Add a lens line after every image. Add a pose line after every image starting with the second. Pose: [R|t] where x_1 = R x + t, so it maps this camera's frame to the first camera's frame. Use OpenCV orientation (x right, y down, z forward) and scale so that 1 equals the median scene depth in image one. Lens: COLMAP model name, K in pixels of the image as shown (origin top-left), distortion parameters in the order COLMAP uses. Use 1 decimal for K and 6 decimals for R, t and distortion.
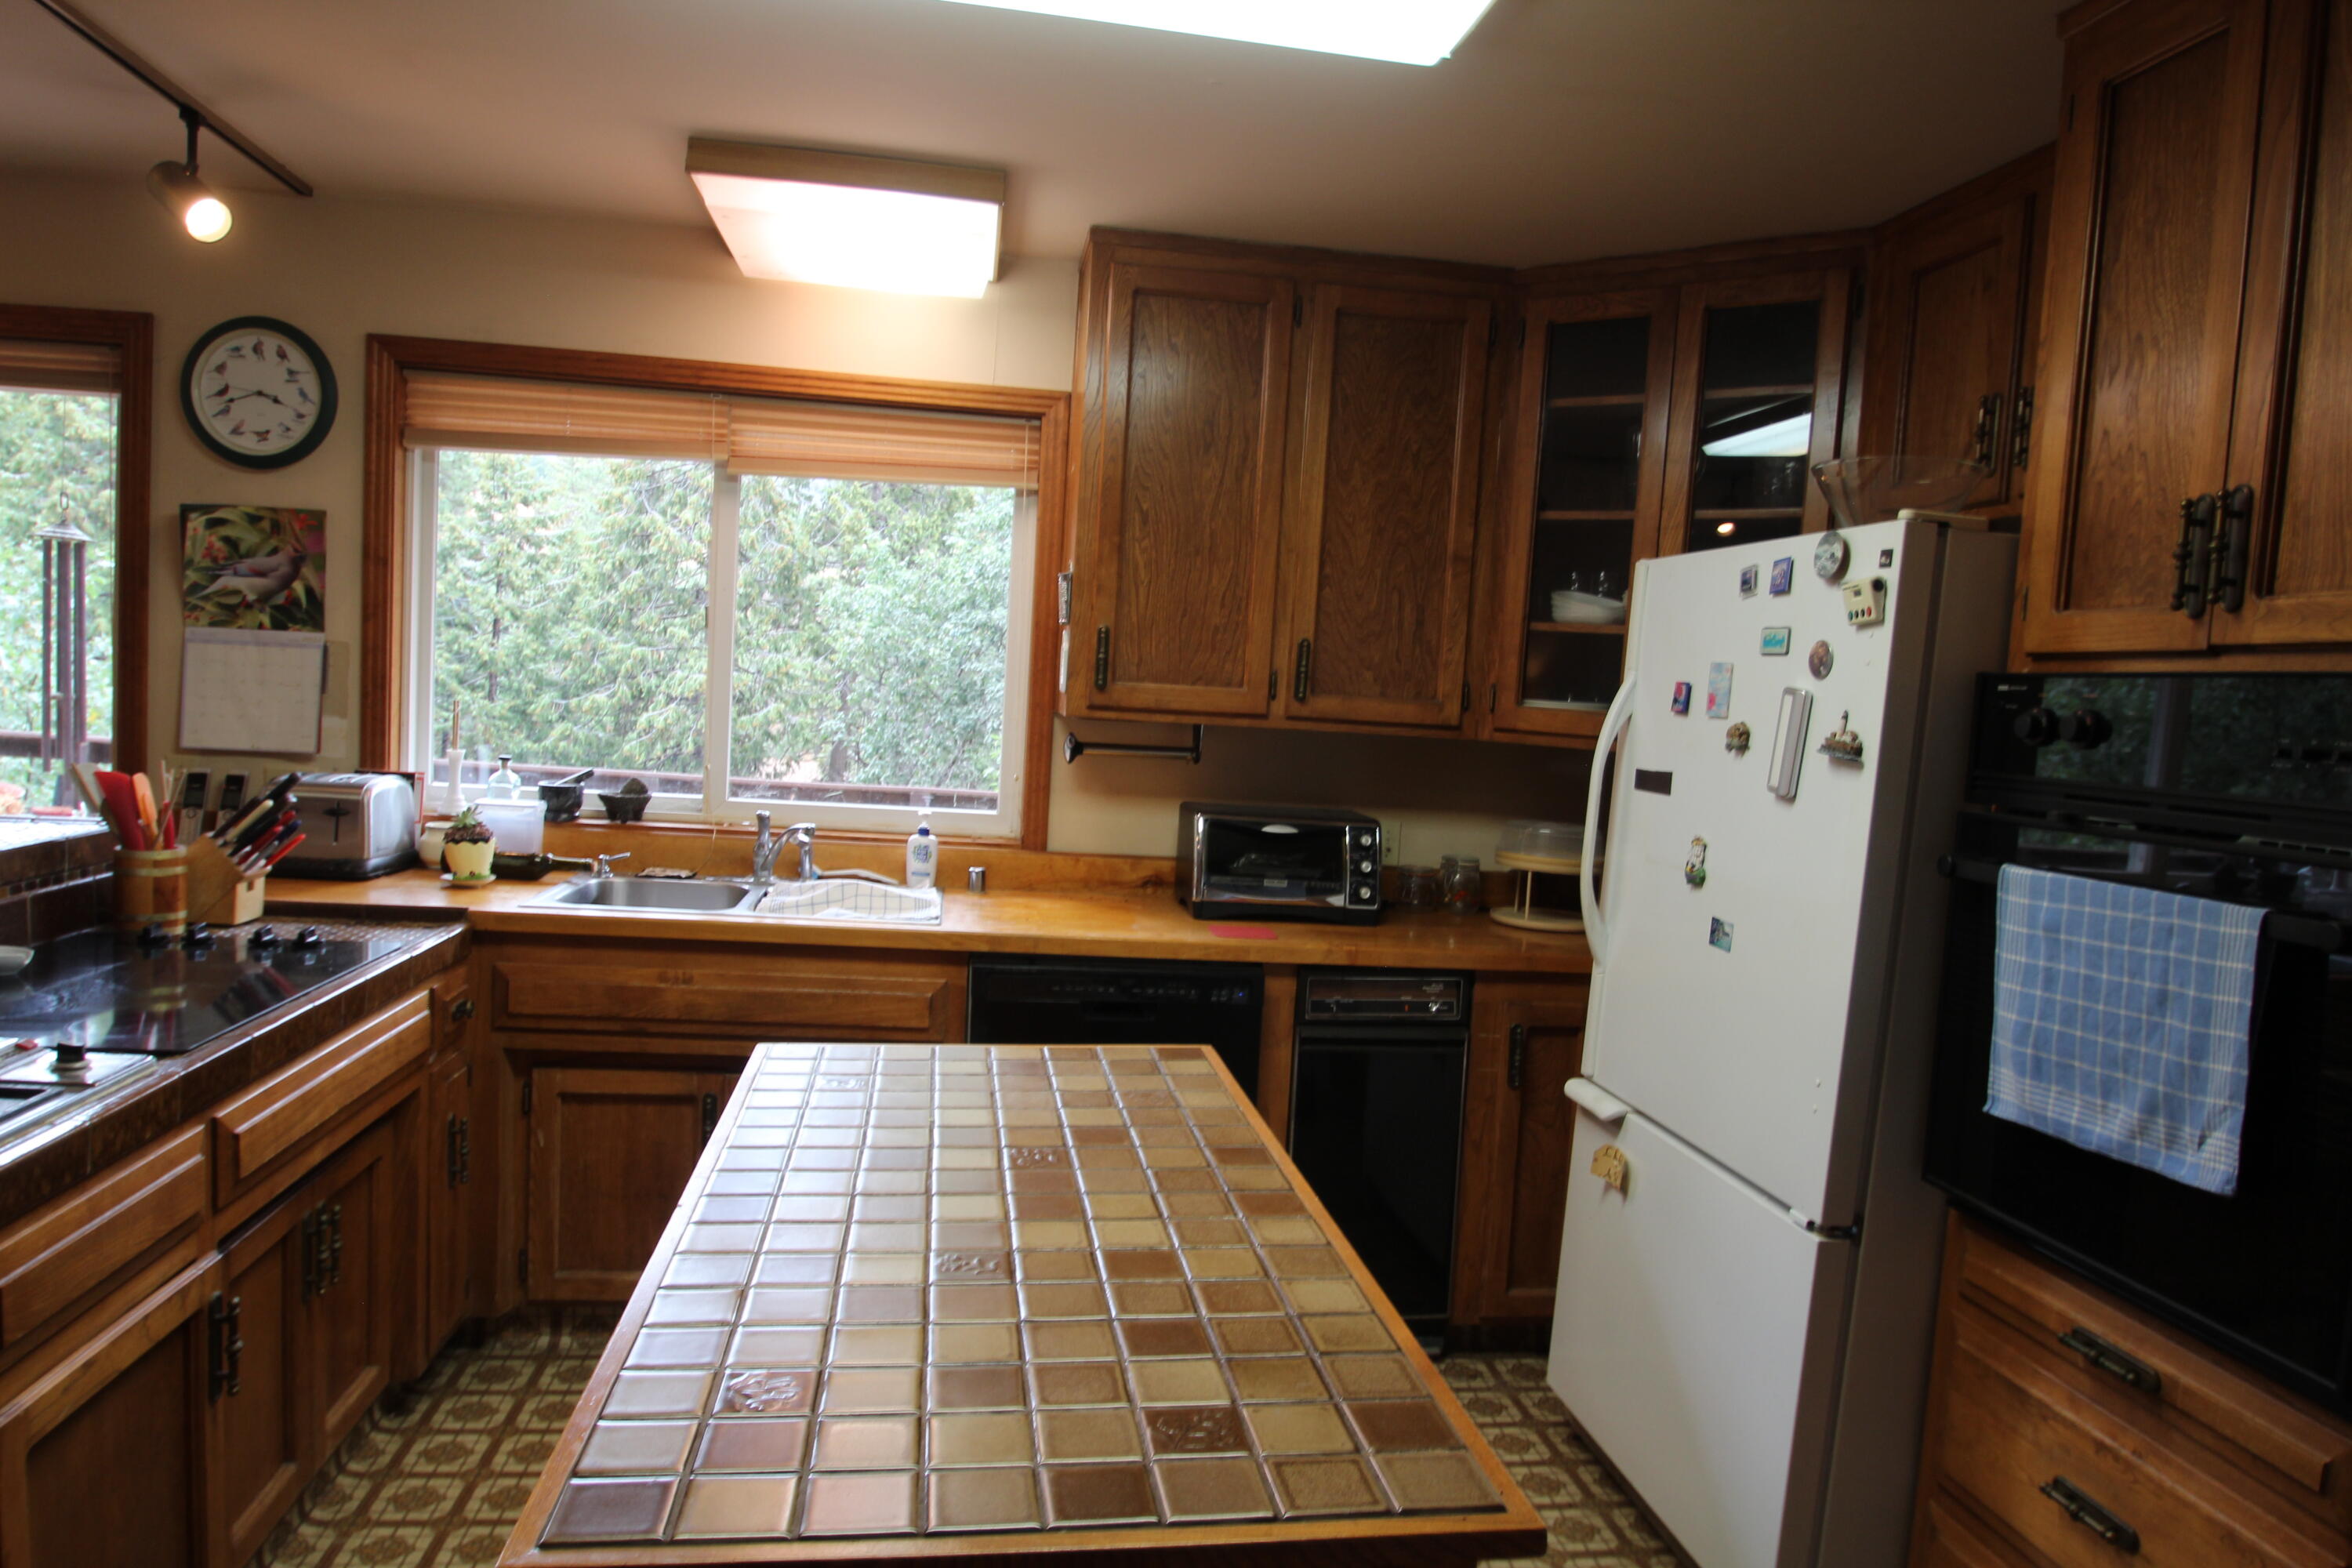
lens RADIAL K [[1512.0, 0, 1163.9], [0, 1512.0, 797.3], [0, 0, 1]] dist [-0.028019, -0.003913]
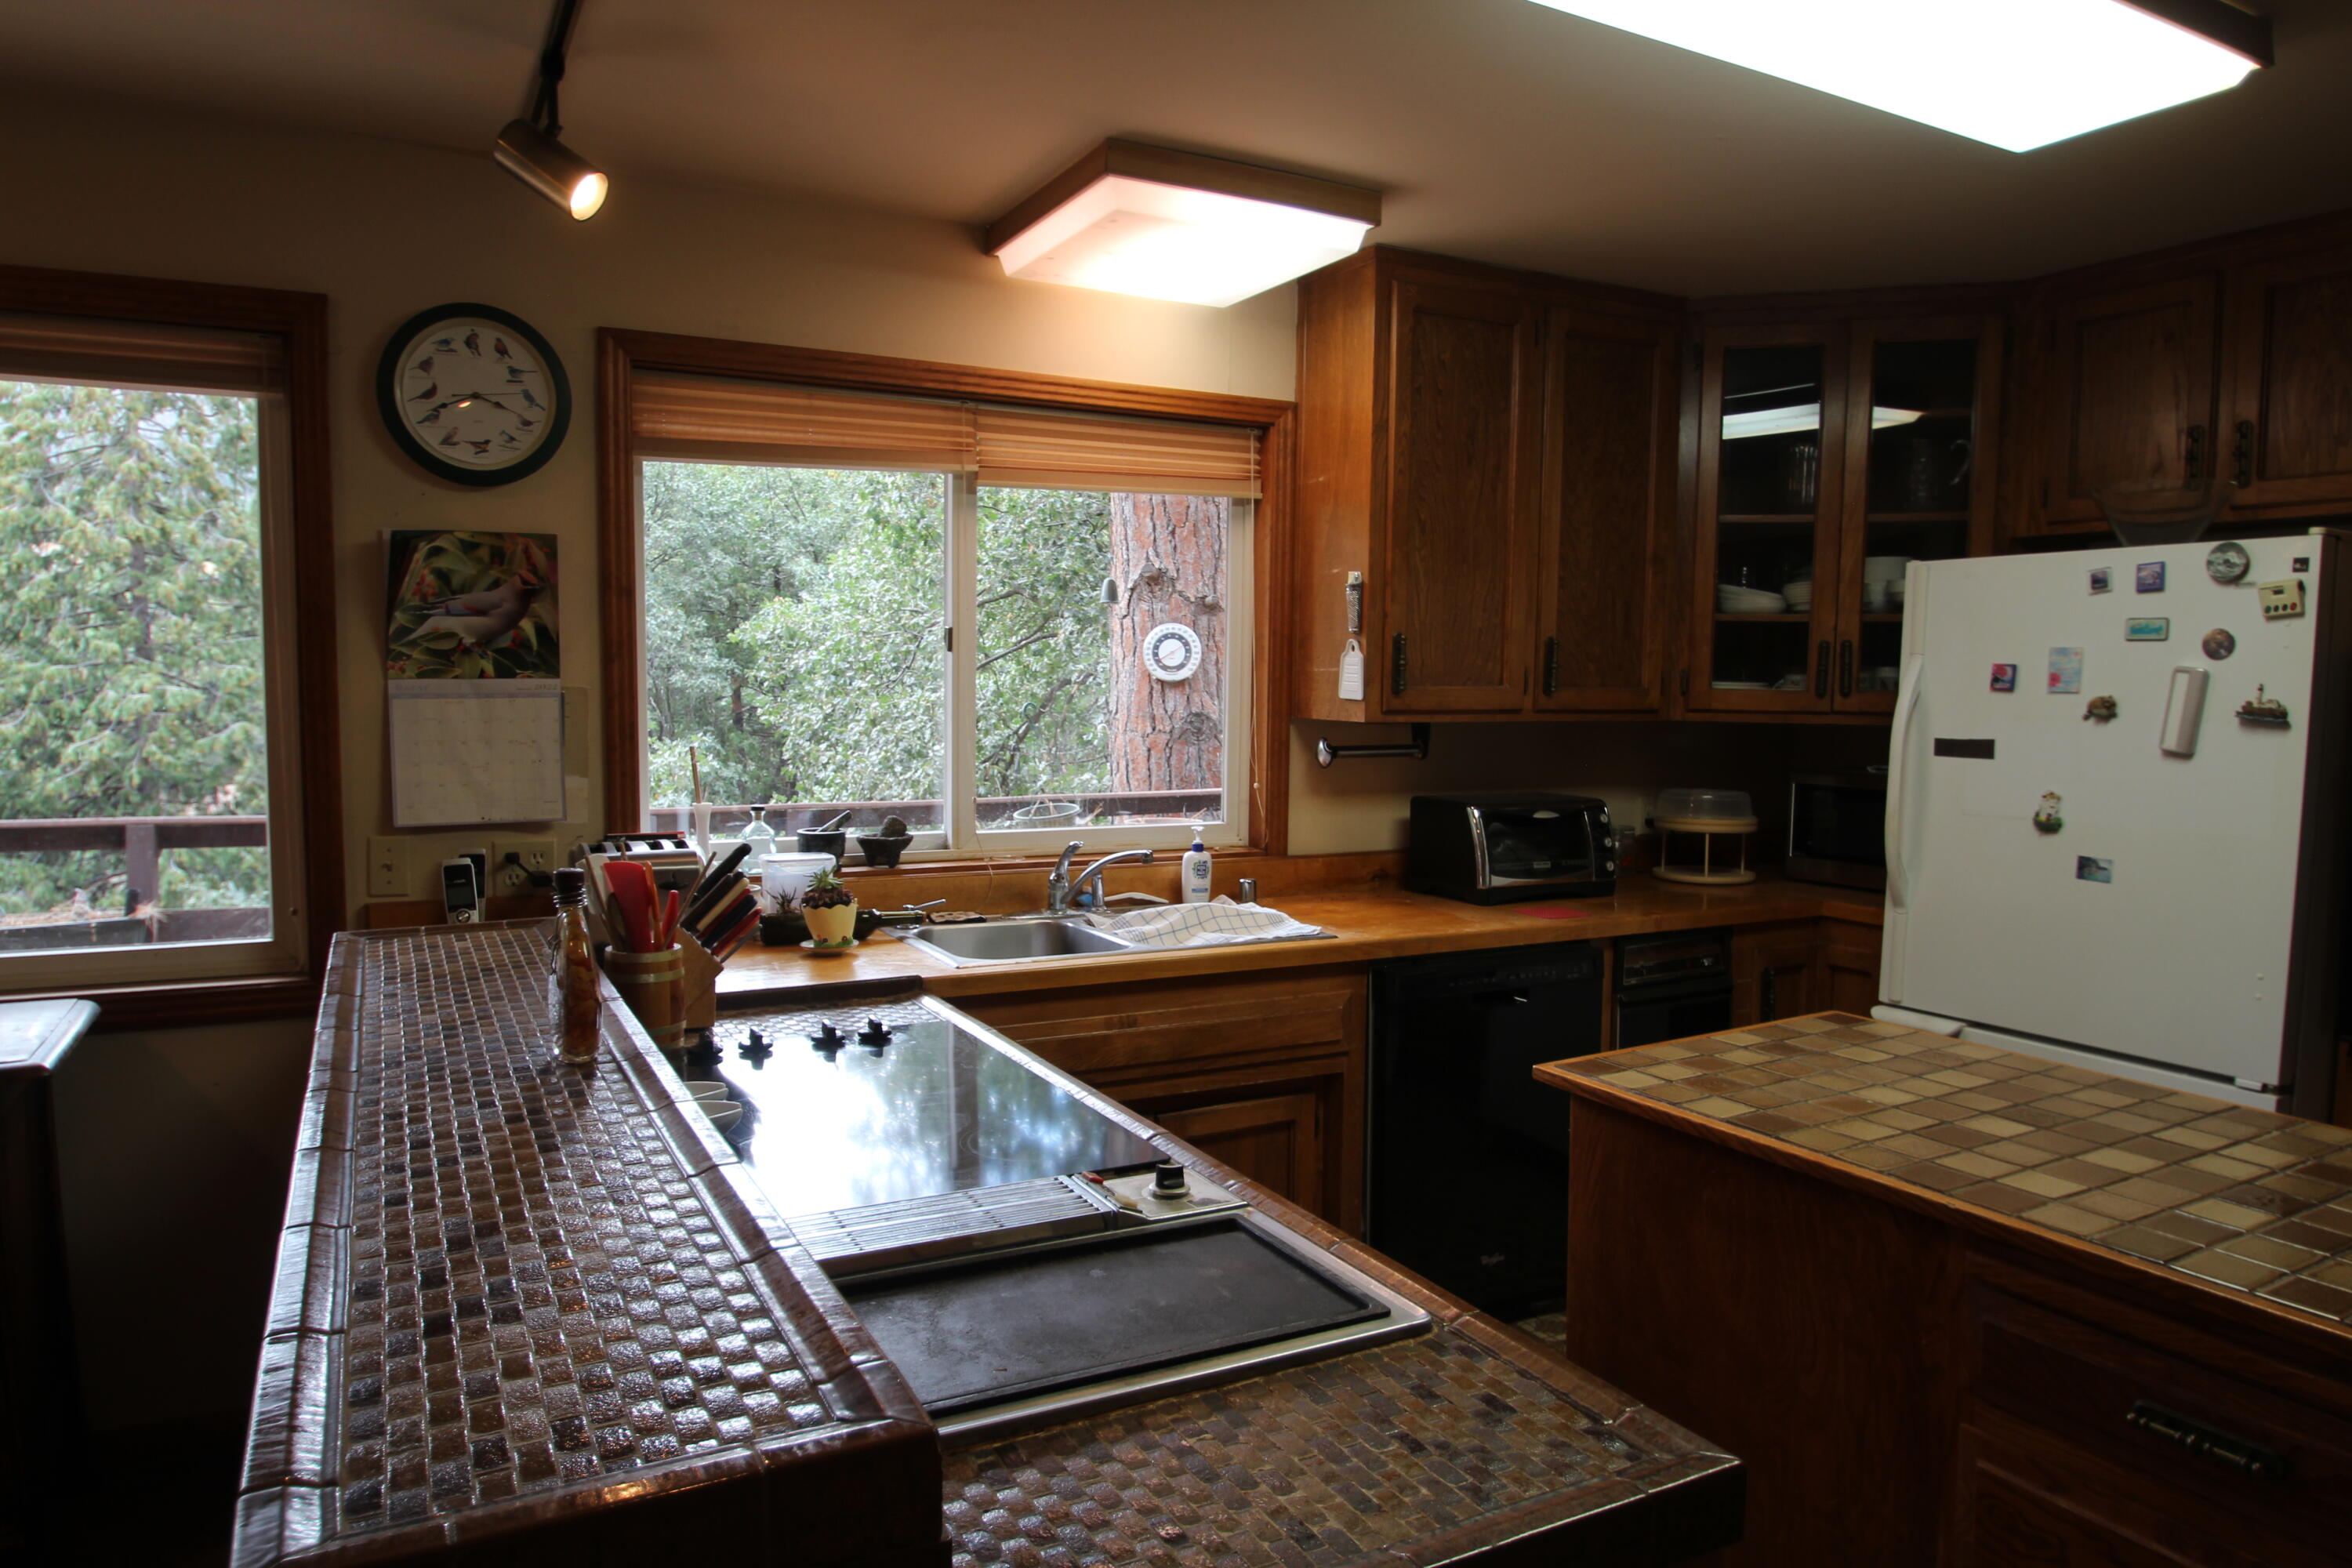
lens RADIAL K [[1512.0, 0, 1162.4], [0, 1512.0, 799.9], [0, 0, 1]] dist [-0.028019, -0.003913]
pose [[0.938102, -0.079768, 0.337049, -0.545426], [0.073855, 0.996807, 0.030349, -0.042746], [-0.338394, -0.003578, 0.940998, 0.081449]]
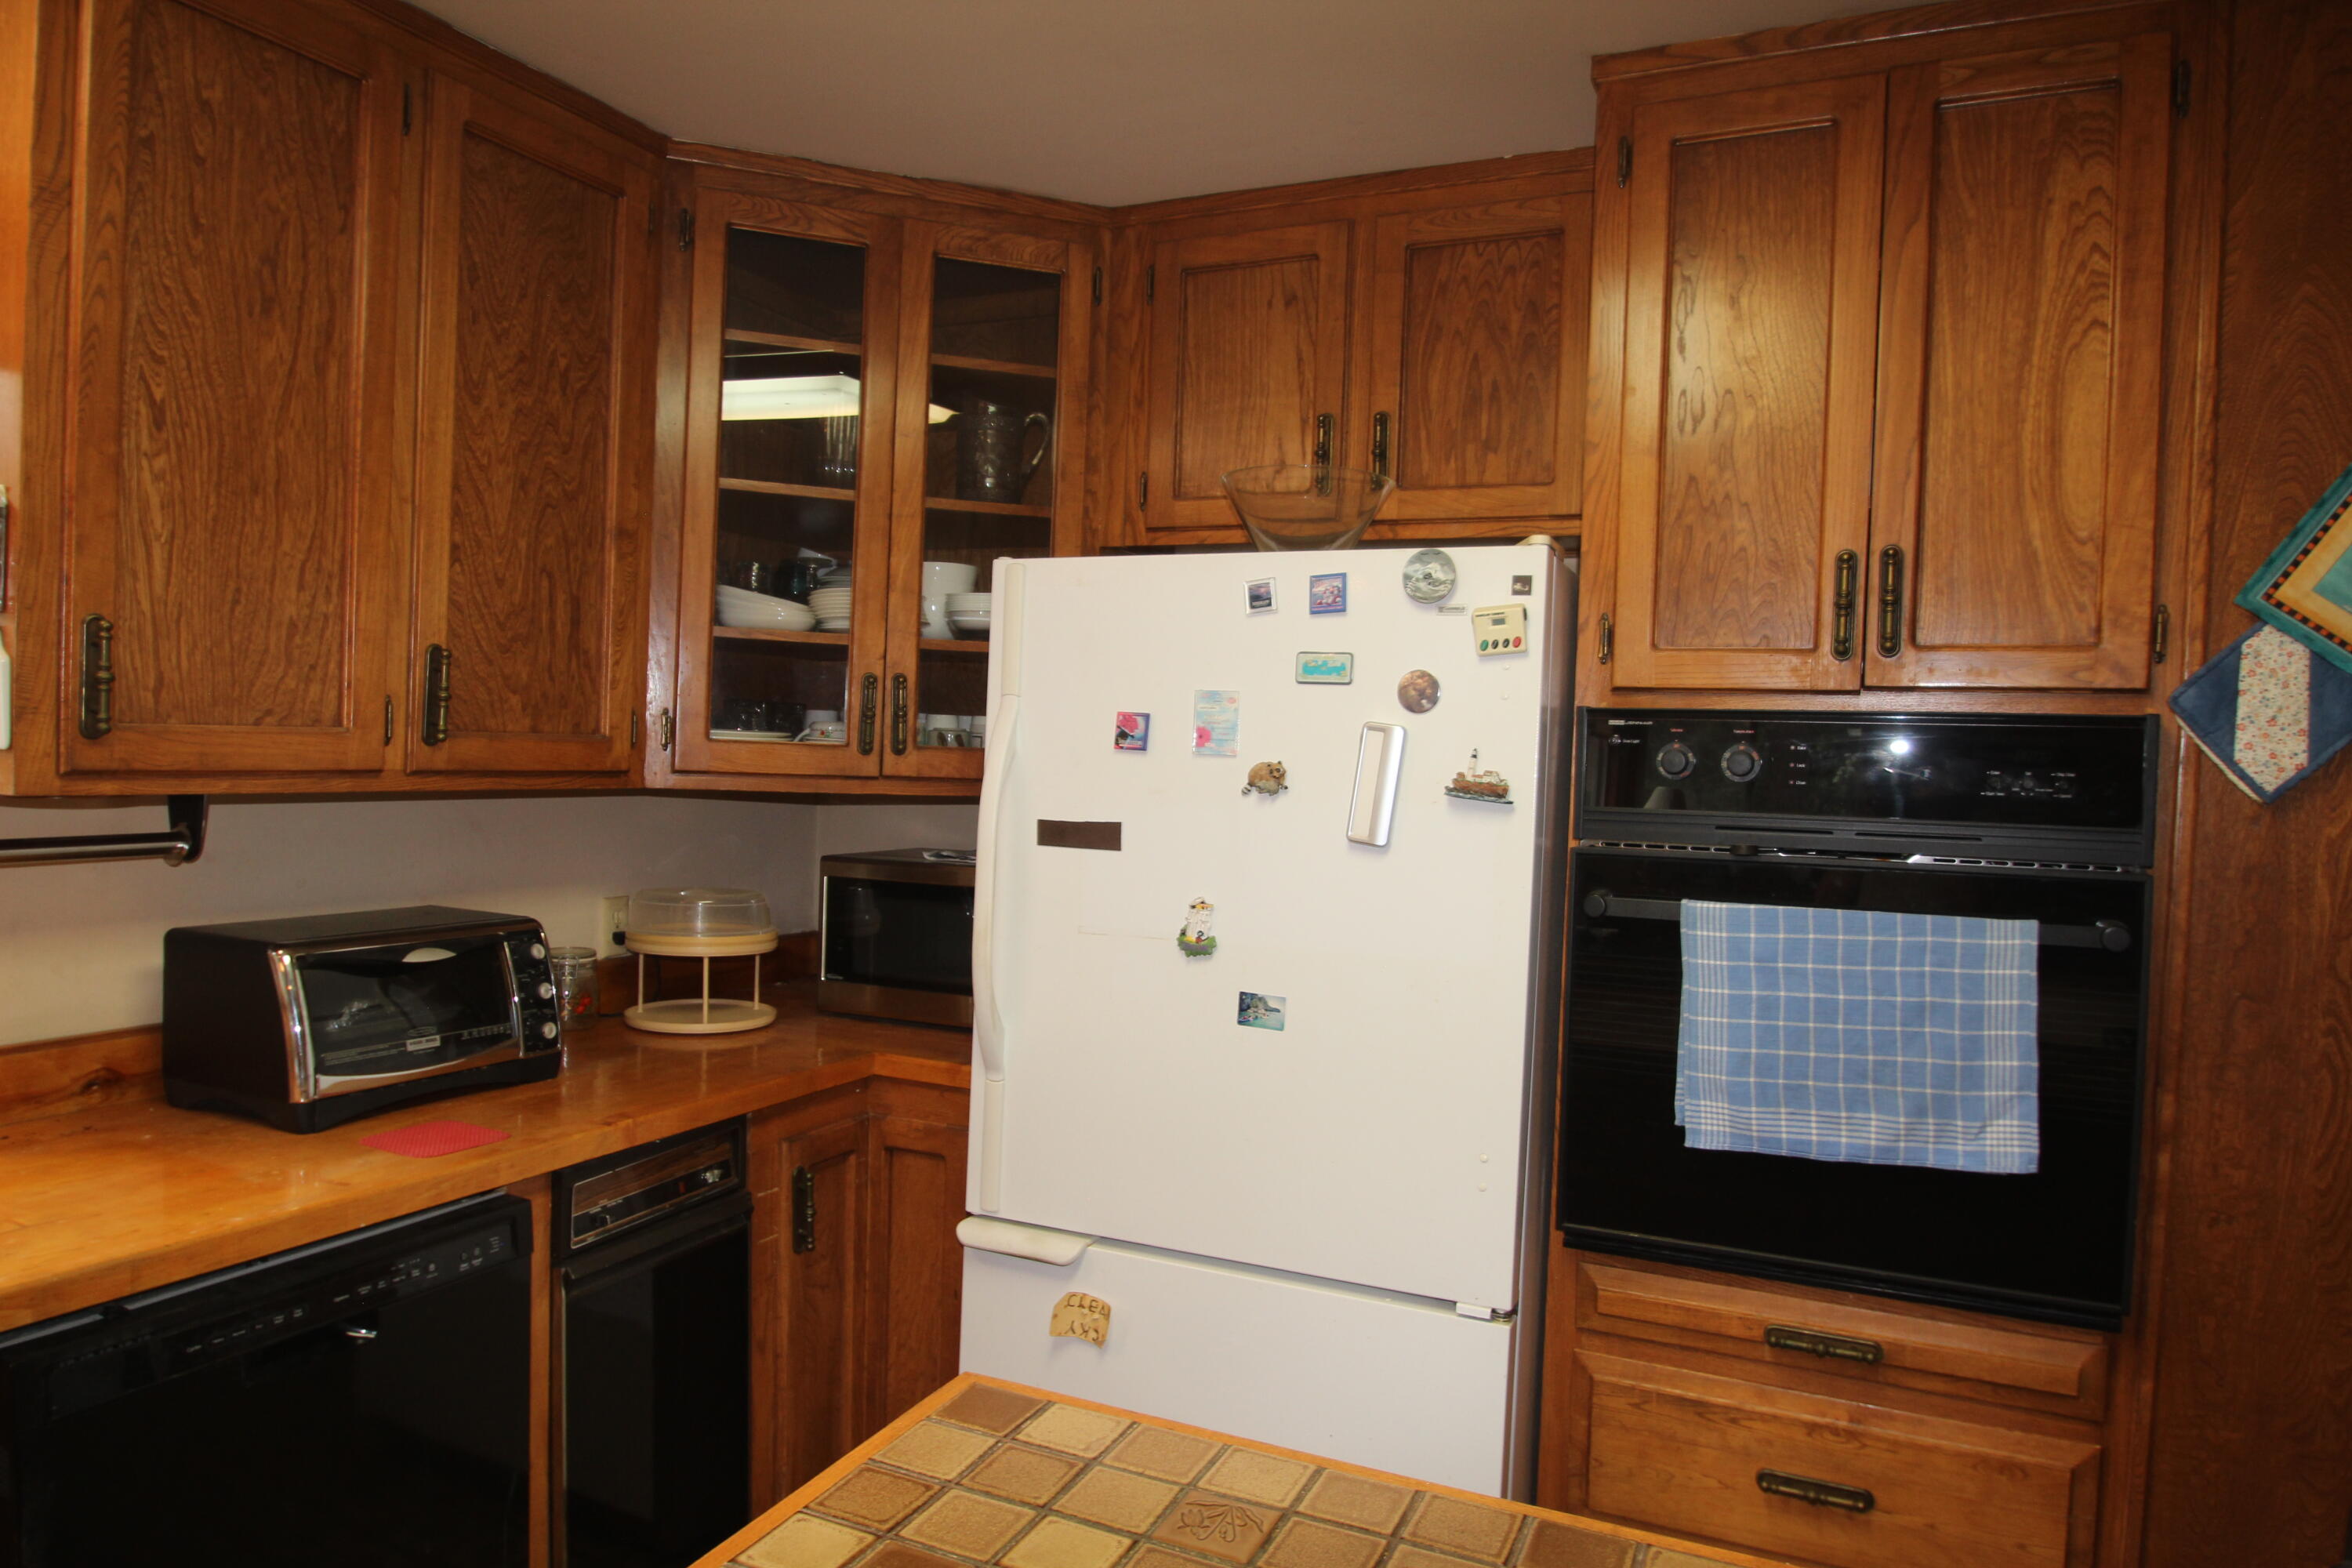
lens RADIAL K [[1512.0, 0, 1163.7], [0, 1512.0, 799.9], [0, 0, 1]] dist [-0.028019, -0.003913]
pose [[0.543557, -0.070226, 0.836429, -0.267998], [0.062345, 0.997119, 0.043202, -0.049976], [-0.837054, 0.028664, 0.546370, 0.419724]]
